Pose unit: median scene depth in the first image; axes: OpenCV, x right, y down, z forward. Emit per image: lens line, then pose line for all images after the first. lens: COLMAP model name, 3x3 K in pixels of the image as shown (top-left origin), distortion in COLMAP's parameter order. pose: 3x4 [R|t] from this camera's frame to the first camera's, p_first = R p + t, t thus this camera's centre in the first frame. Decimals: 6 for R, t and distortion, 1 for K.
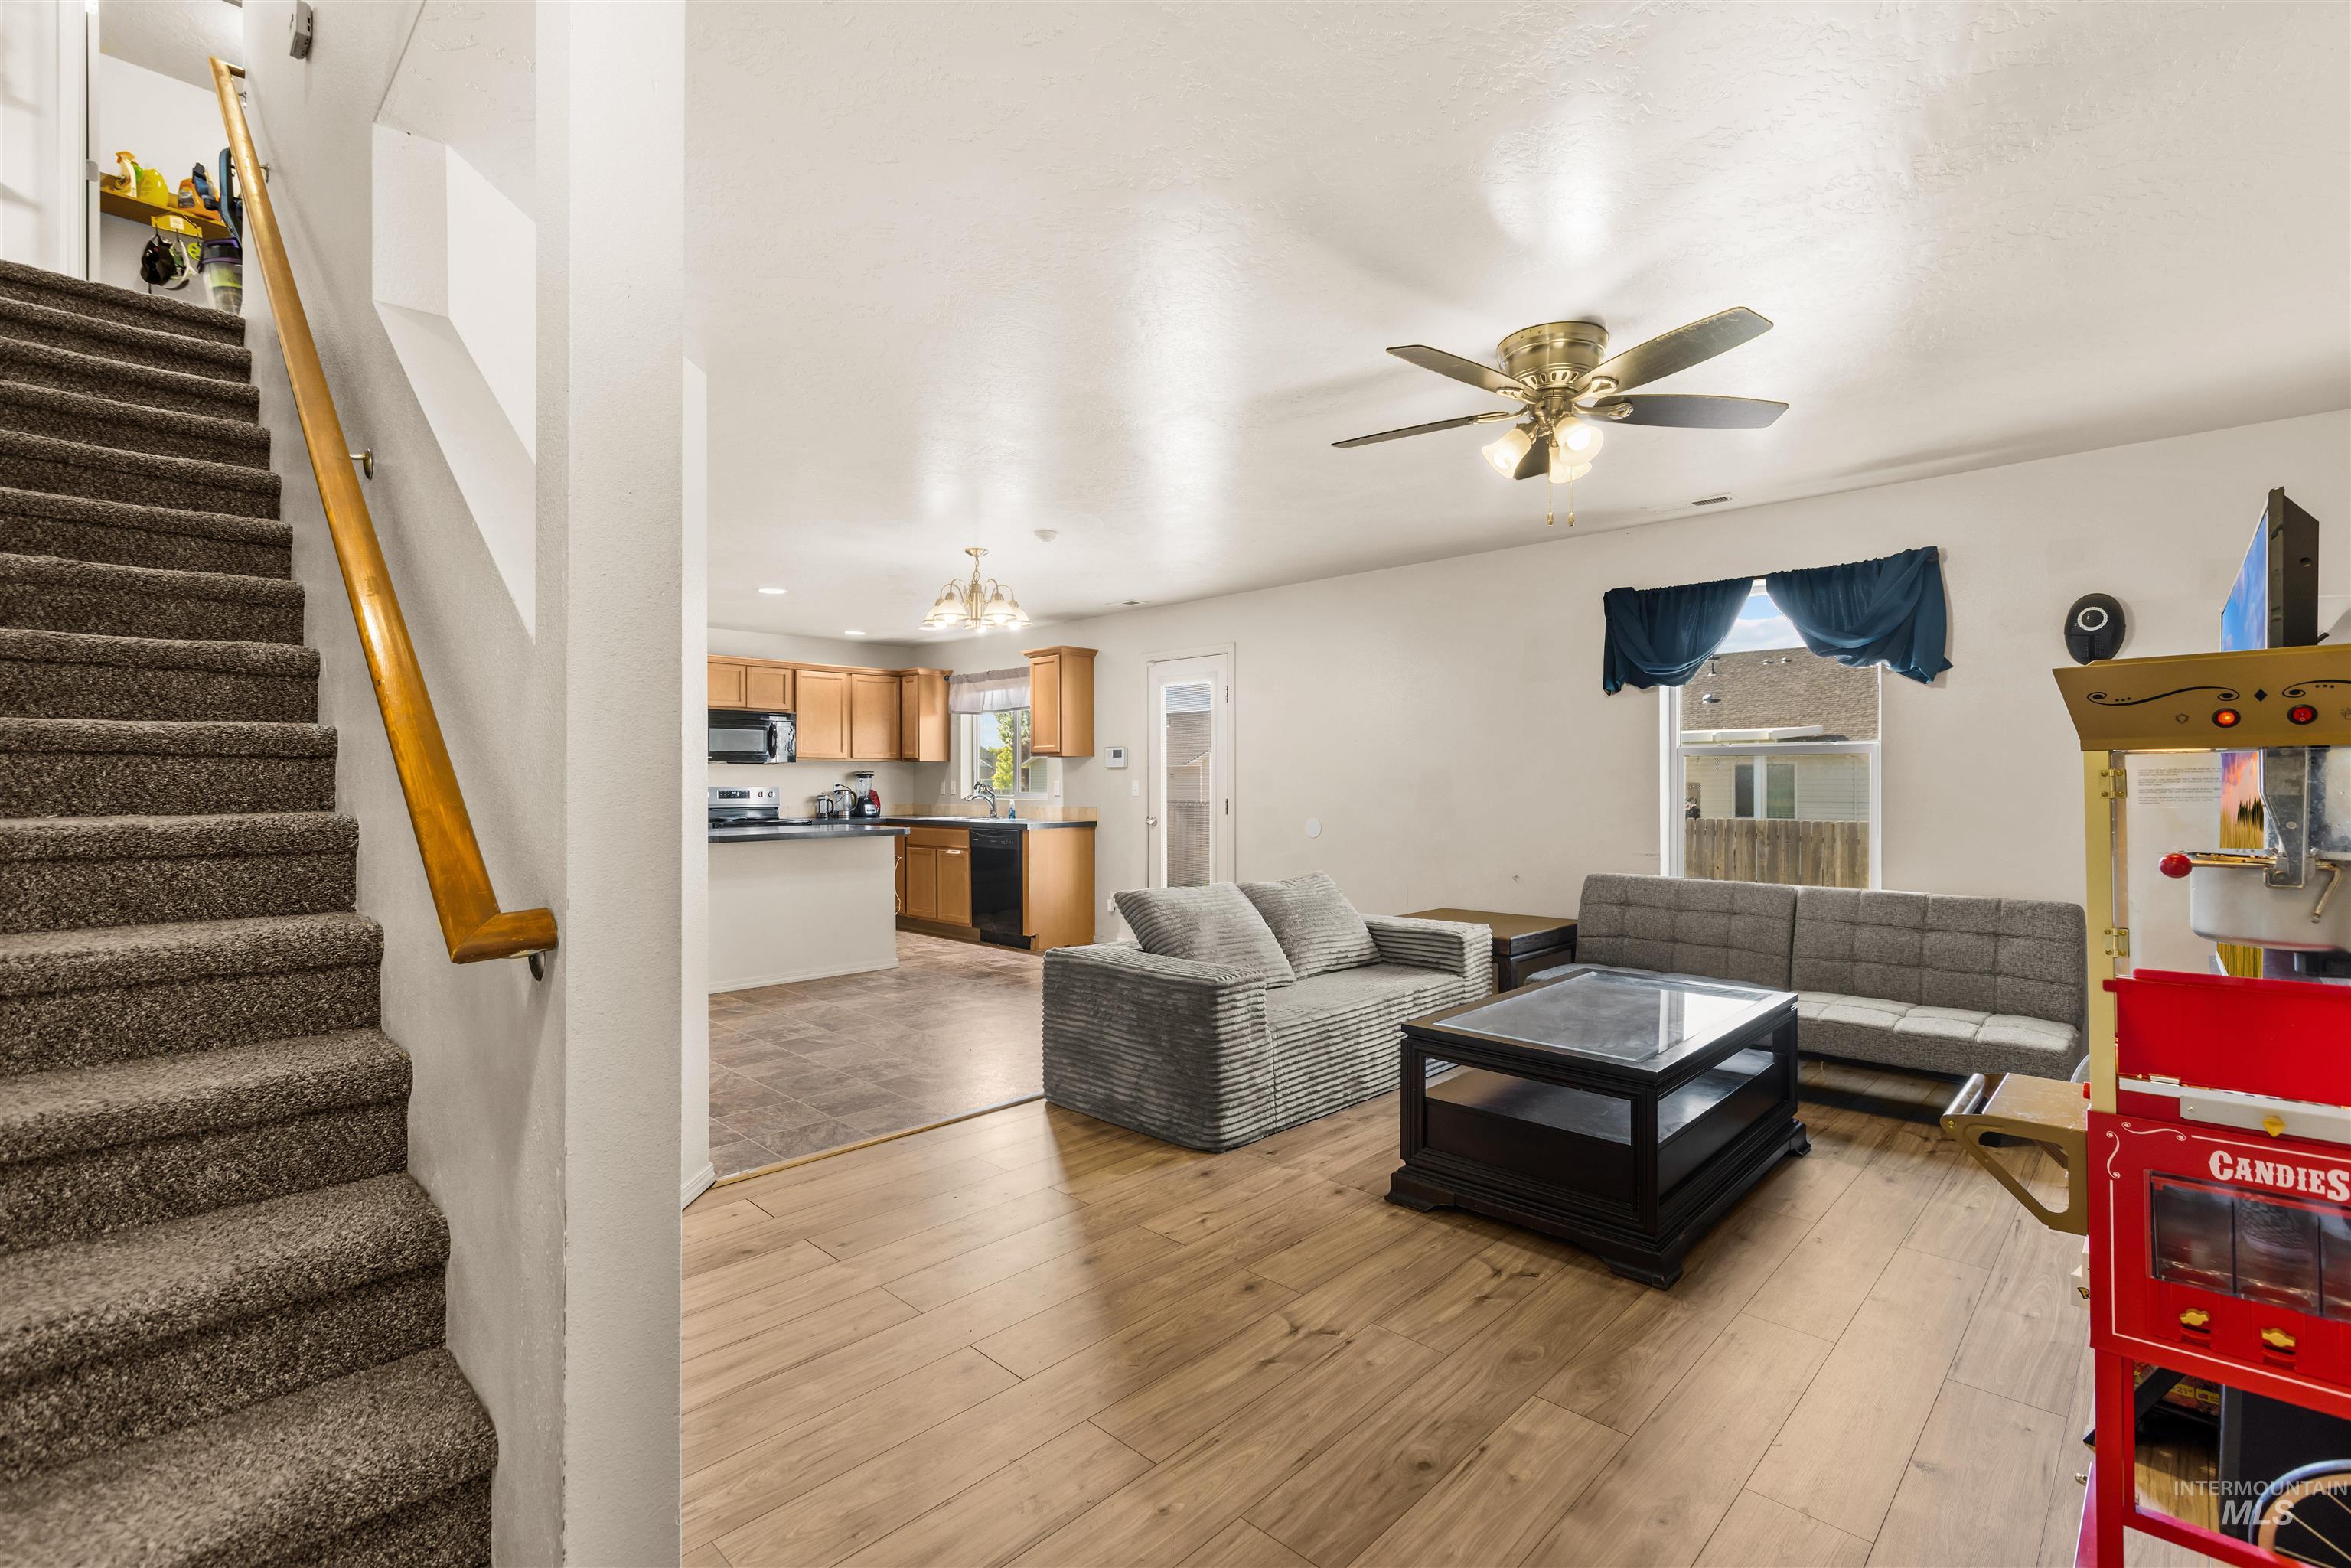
lens RADIAL K [[1052.9, 0, 1184.2], [0, 1052.9, 778.4], [0, 0, 1]] dist [0.006316, -0.001974]
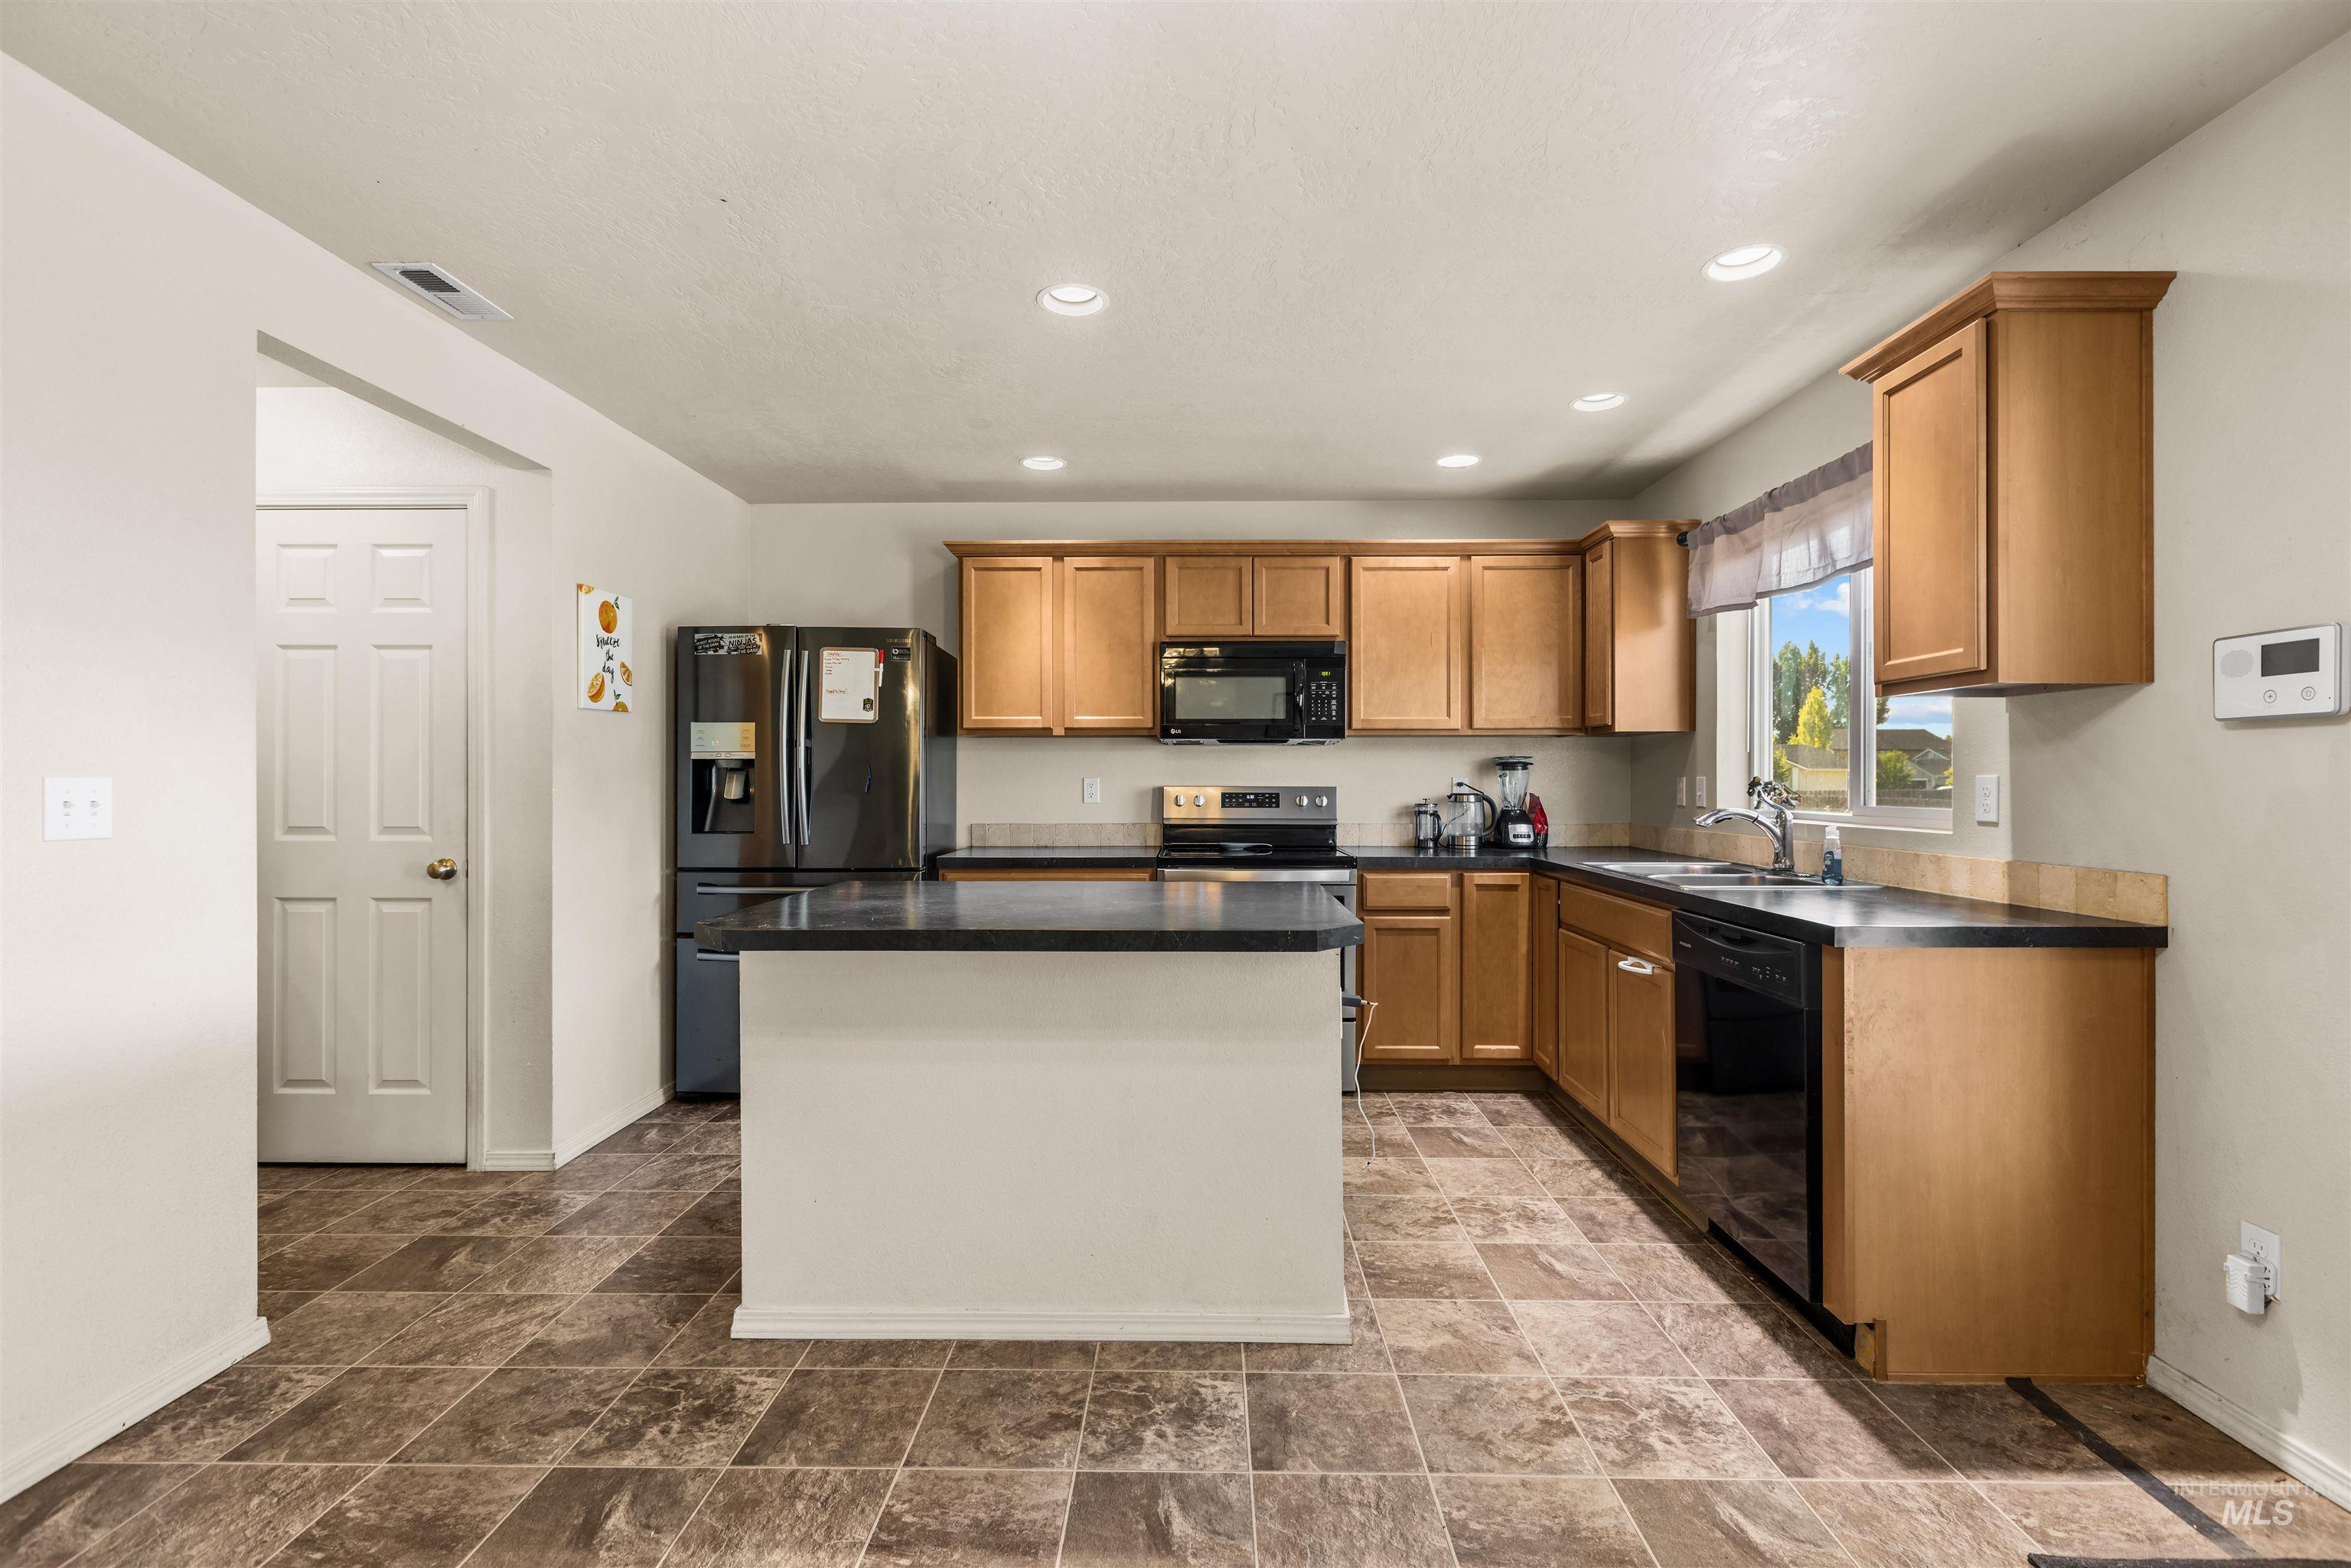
lens RADIAL K [[1052.9, 0, 1176.8], [0, 1052.9, 785.2], [0, 0, 1]] dist [0.006316, -0.001974]
pose [[0.689330, 0.005656, -0.724426, -0.098372], [-0.000207, 0.999971, 0.007610, 0.005491], [0.724448, -0.005096, 0.689311, 1.007791]]
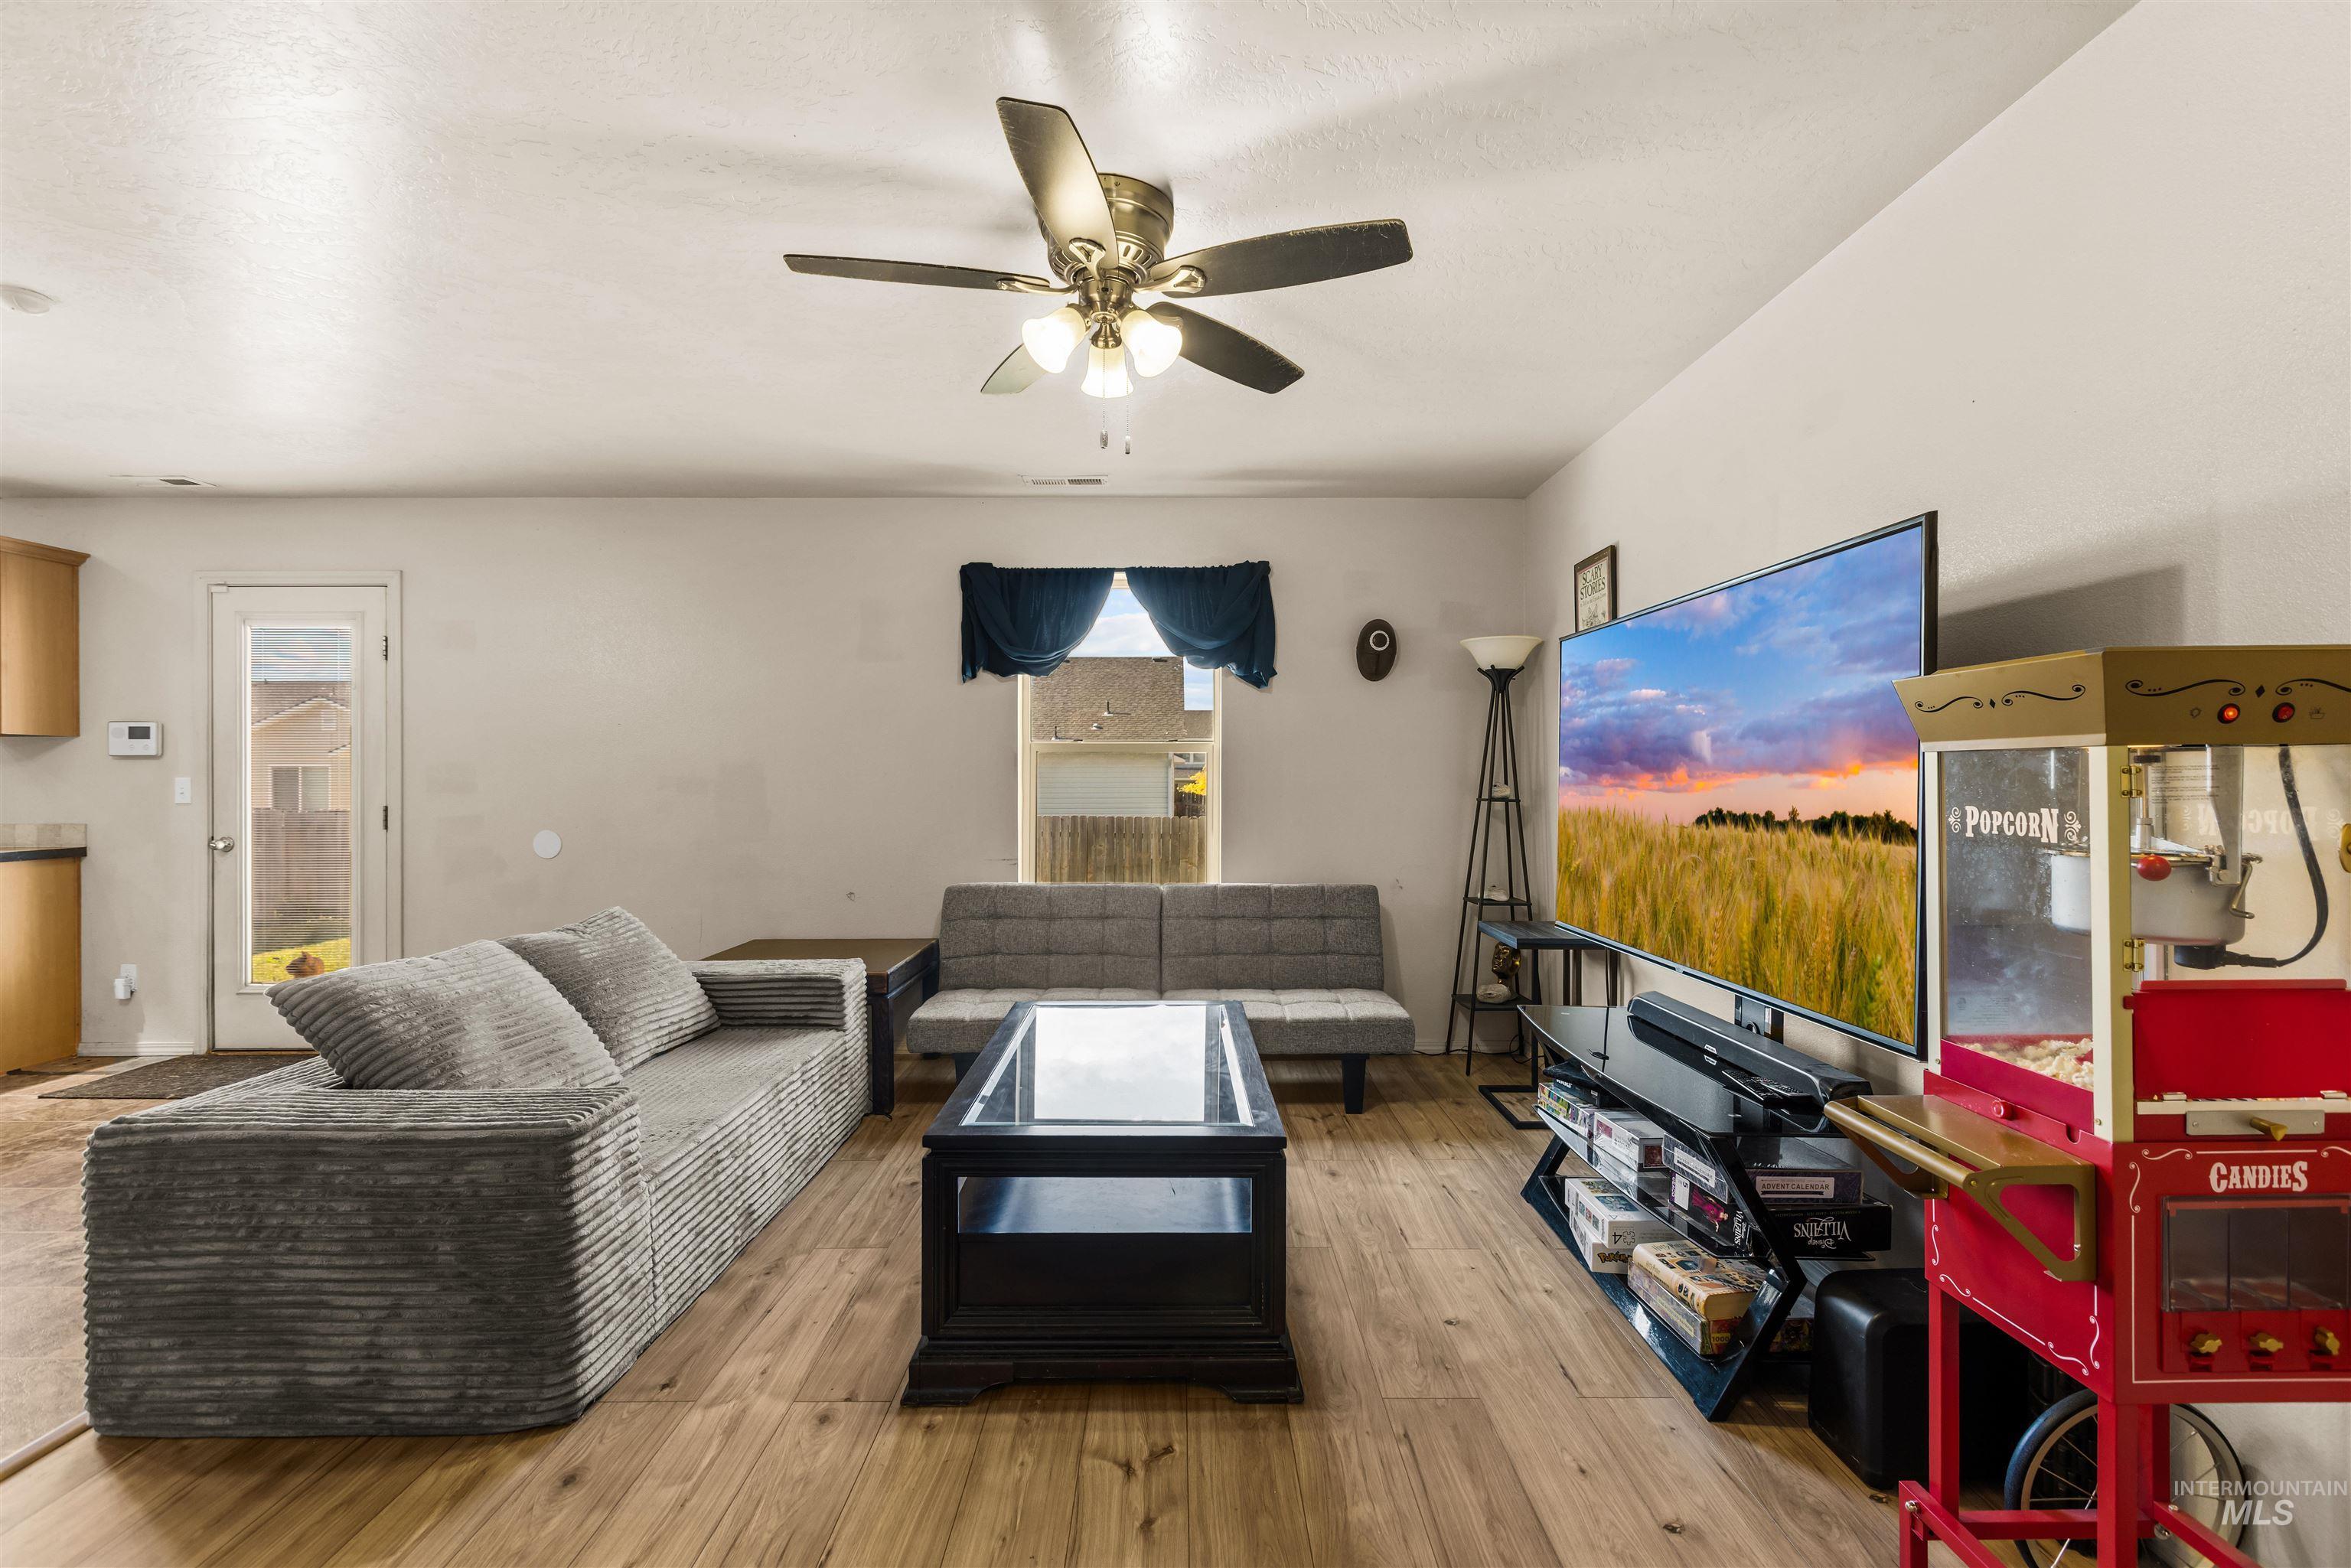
lens RADIAL K [[1052.9, 0, 1161.1], [0, 1052.9, 777.6], [0, 0, 1]] dist [0.006316, -0.001974]
pose [[0.716802, 0.002187, 0.697274, -0.102222], [-0.002782, 0.999996, -0.000277, 0.001208], [-0.697272, -0.001741, 0.716805, 0.262586]]
